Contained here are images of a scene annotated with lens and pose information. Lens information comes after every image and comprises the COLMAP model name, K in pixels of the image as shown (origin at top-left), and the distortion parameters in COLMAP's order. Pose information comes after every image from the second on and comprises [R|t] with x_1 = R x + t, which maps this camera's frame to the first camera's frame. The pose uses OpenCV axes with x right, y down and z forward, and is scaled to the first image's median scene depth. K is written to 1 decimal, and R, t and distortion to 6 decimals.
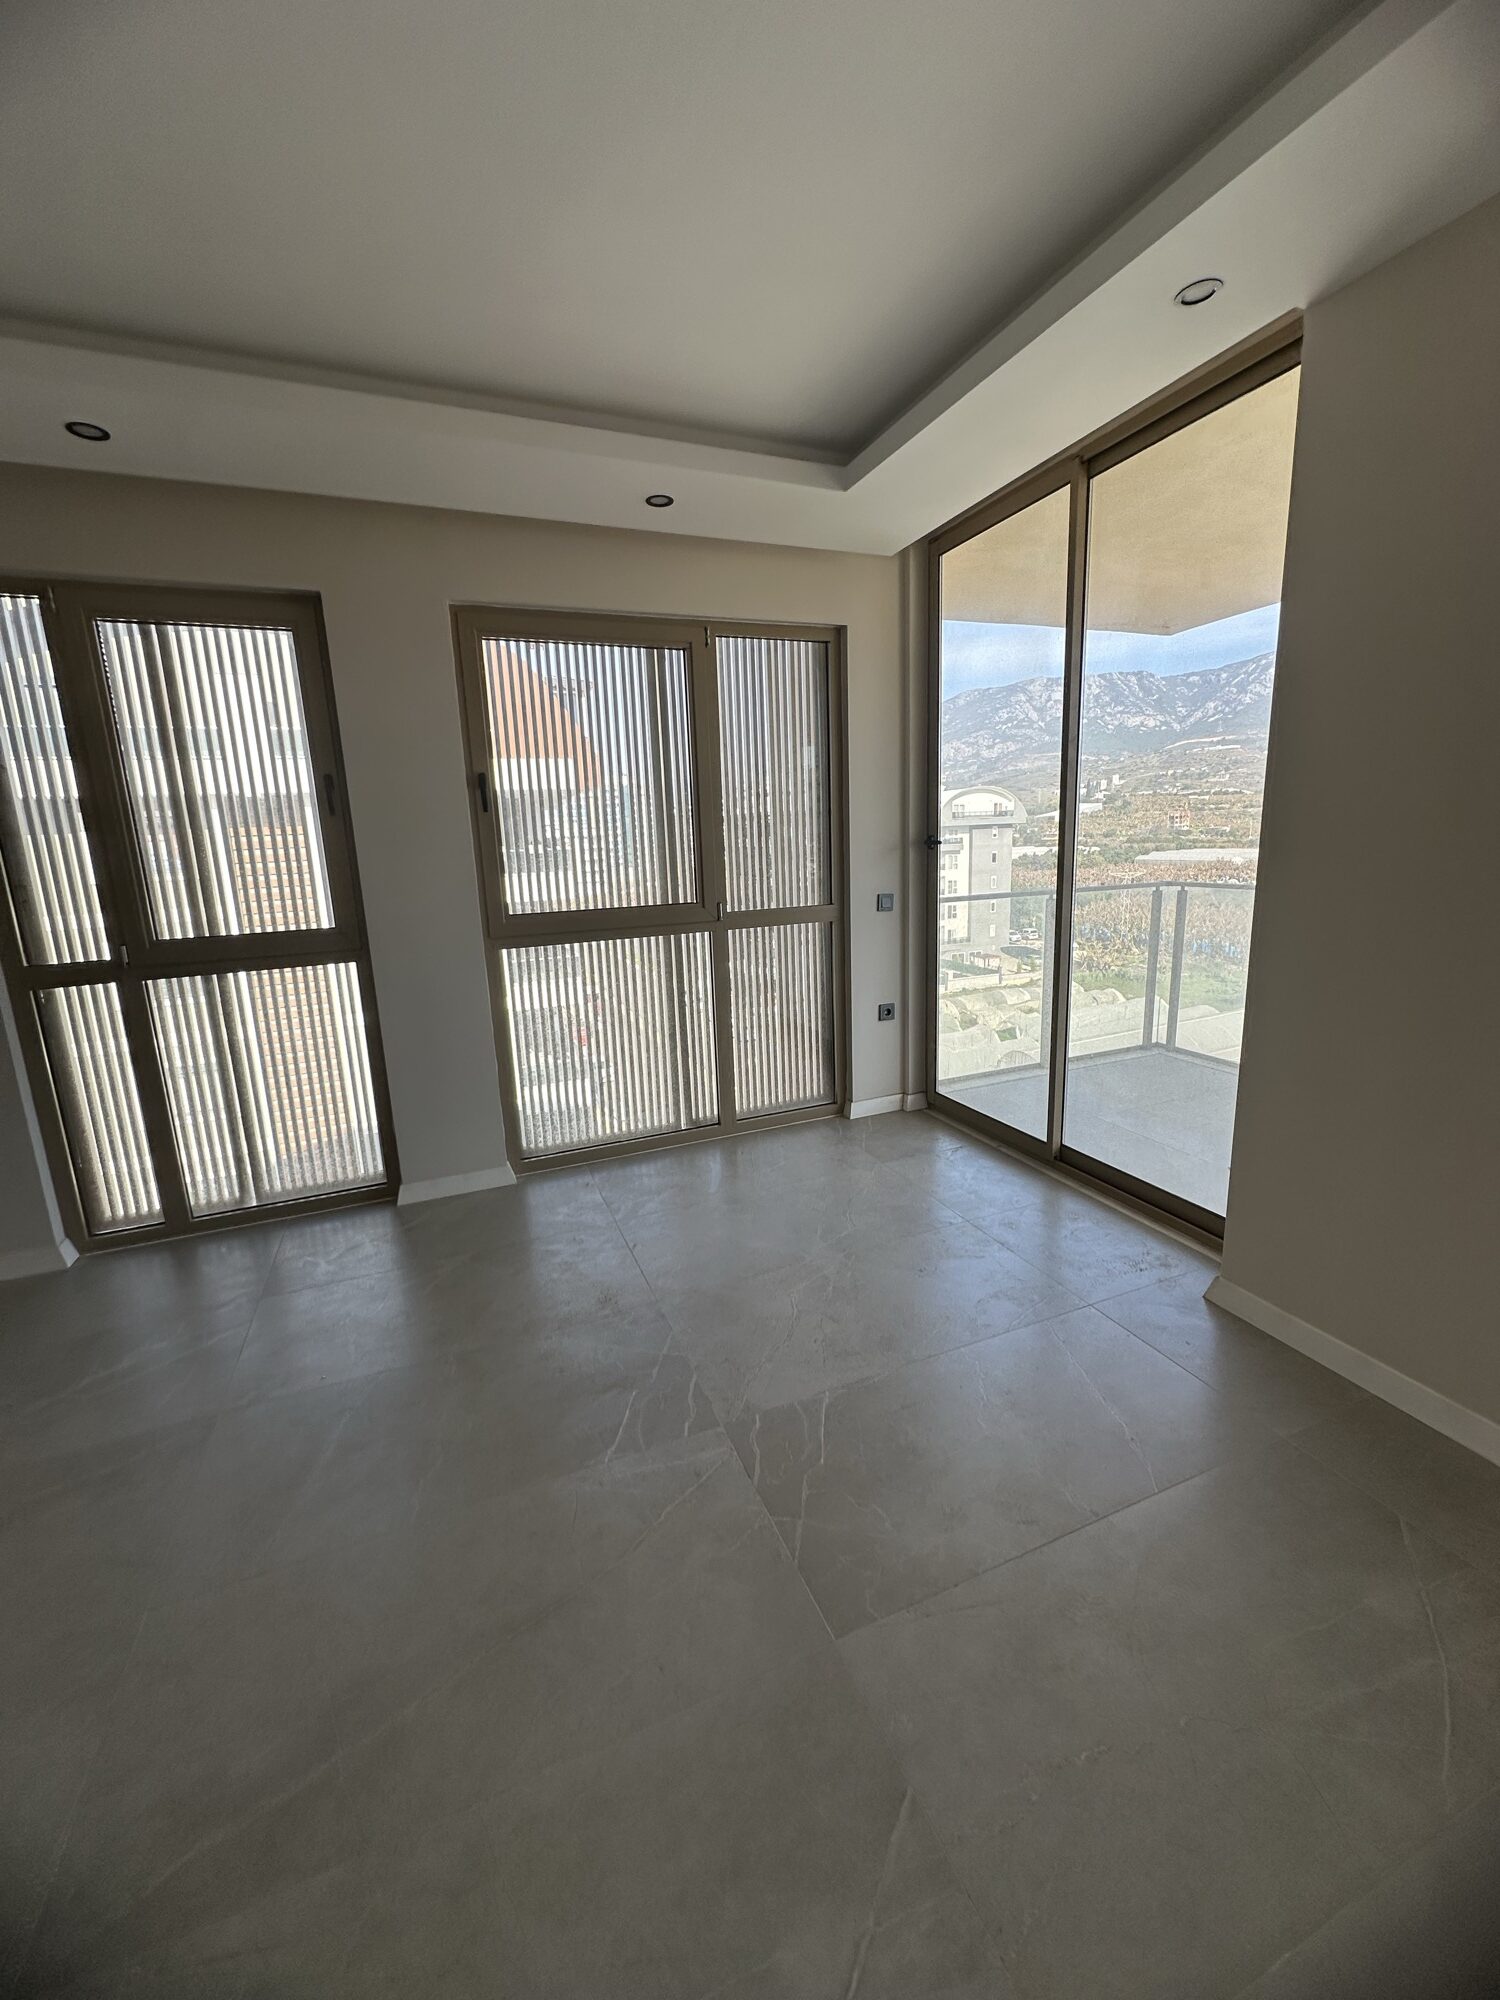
lens RADIAL K [[798.1, 0, 750.0], [0, 798.1, 1000.0], [0, 0, 1]] dist [-0.002498, 0.000054]
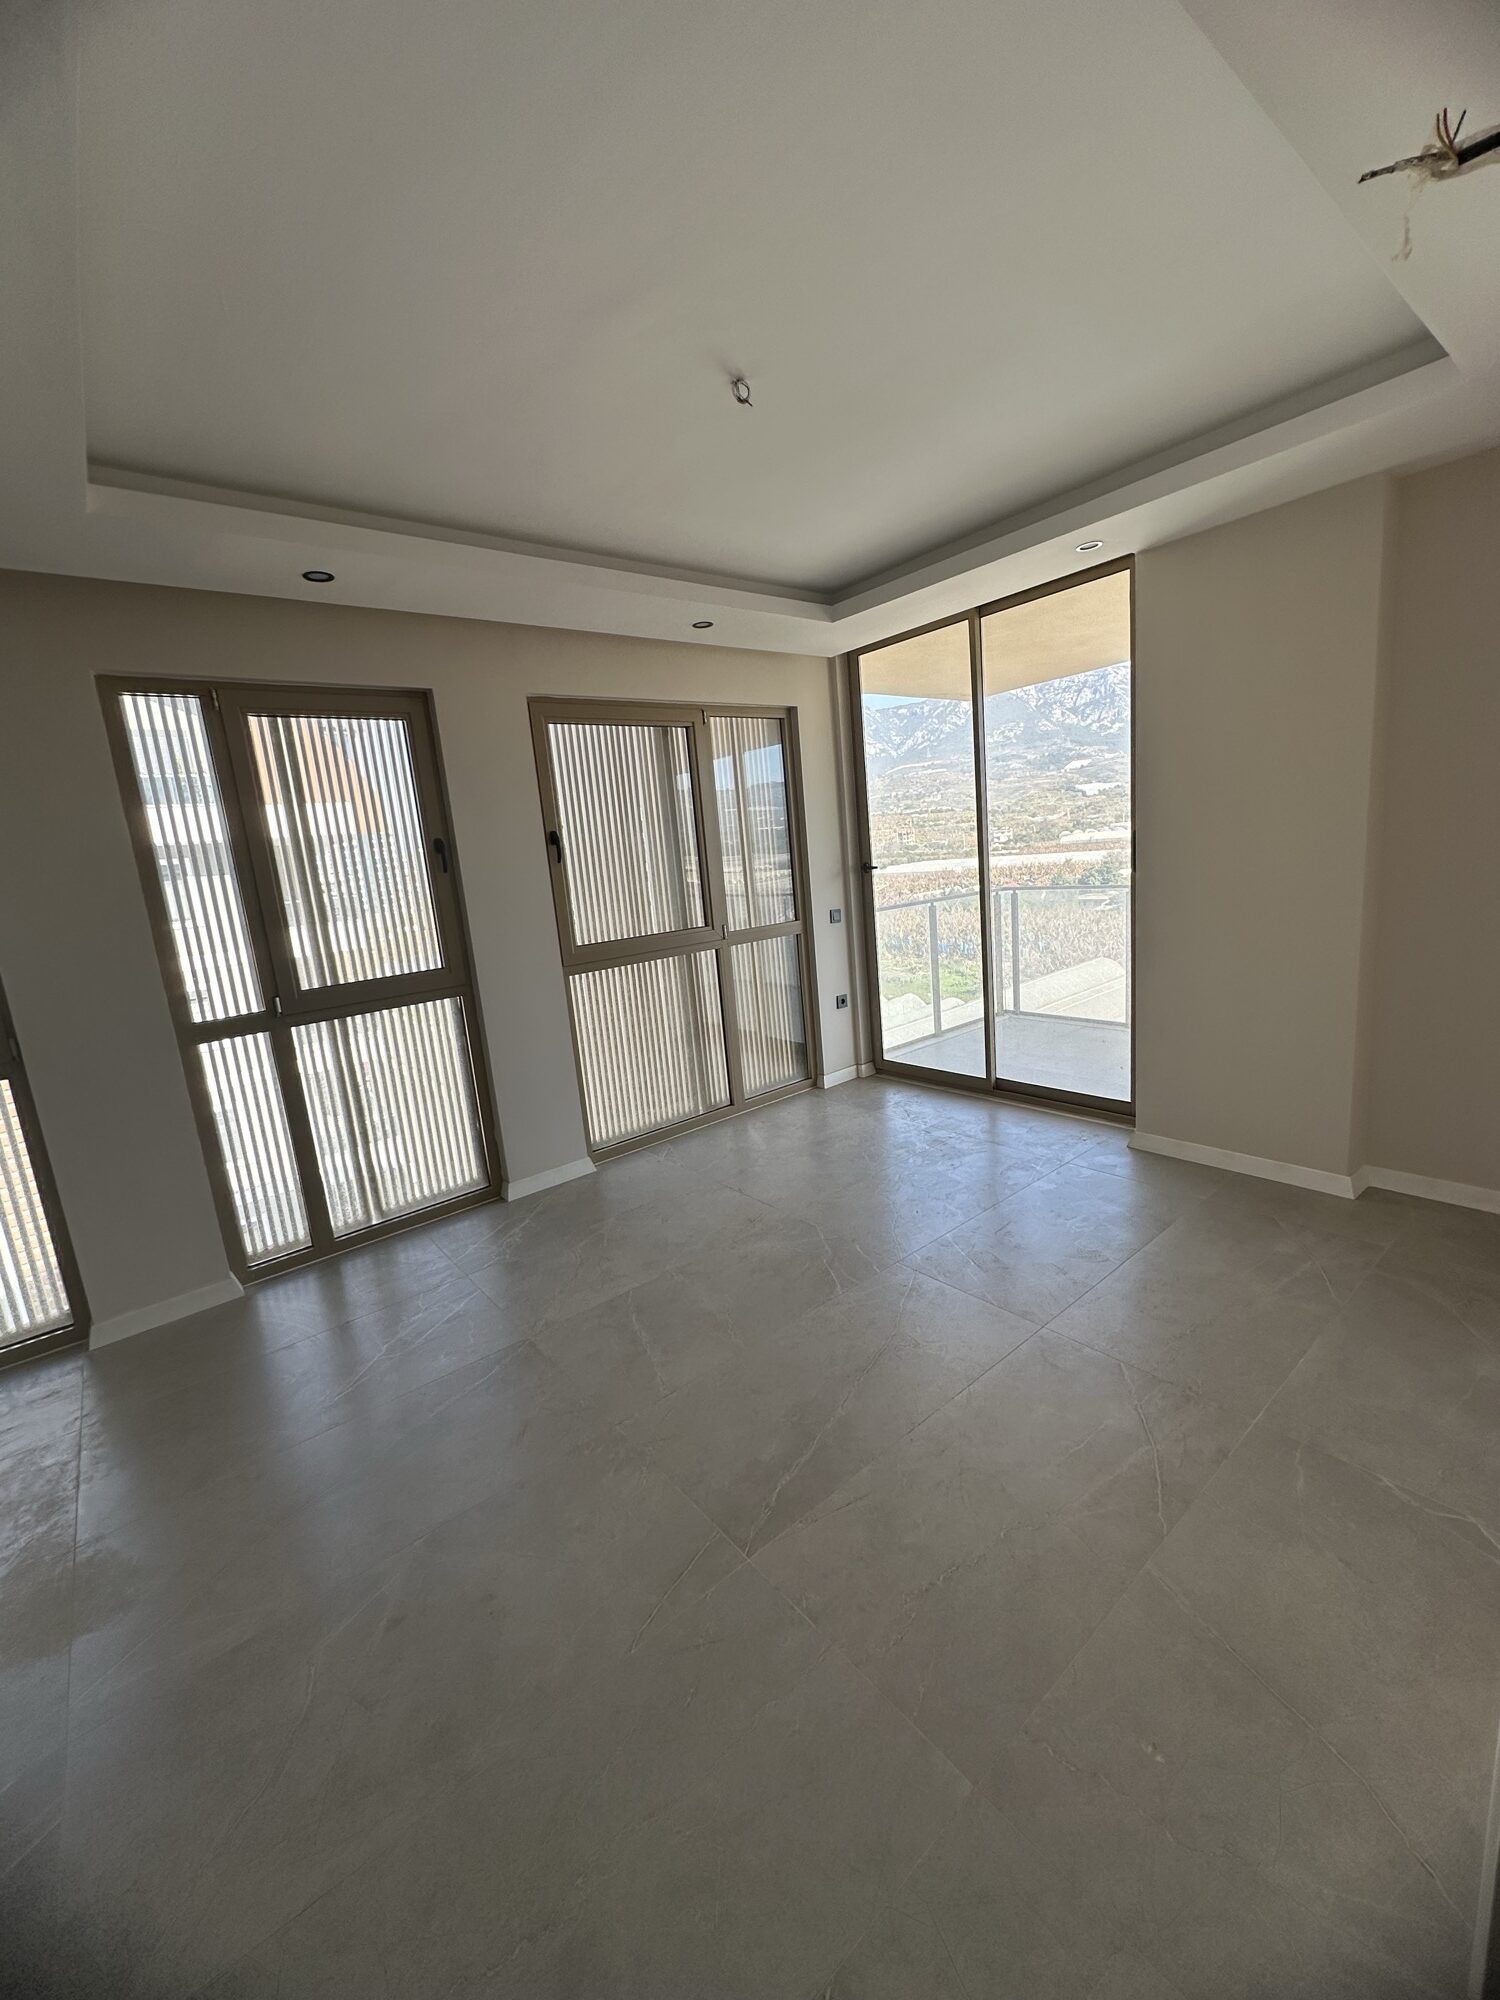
lens RADIAL K [[798.9, 0, 750.0], [0, 798.9, 1000.0], [0, 0, 1]] dist [0.000327, -0.000009]
pose [[0.955525, -0.100911, 0.277109, -0.379341], [0.110879, 0.993622, -0.020500, 0.026776], [-0.273273, 0.050314, 0.960620, -0.220369]]
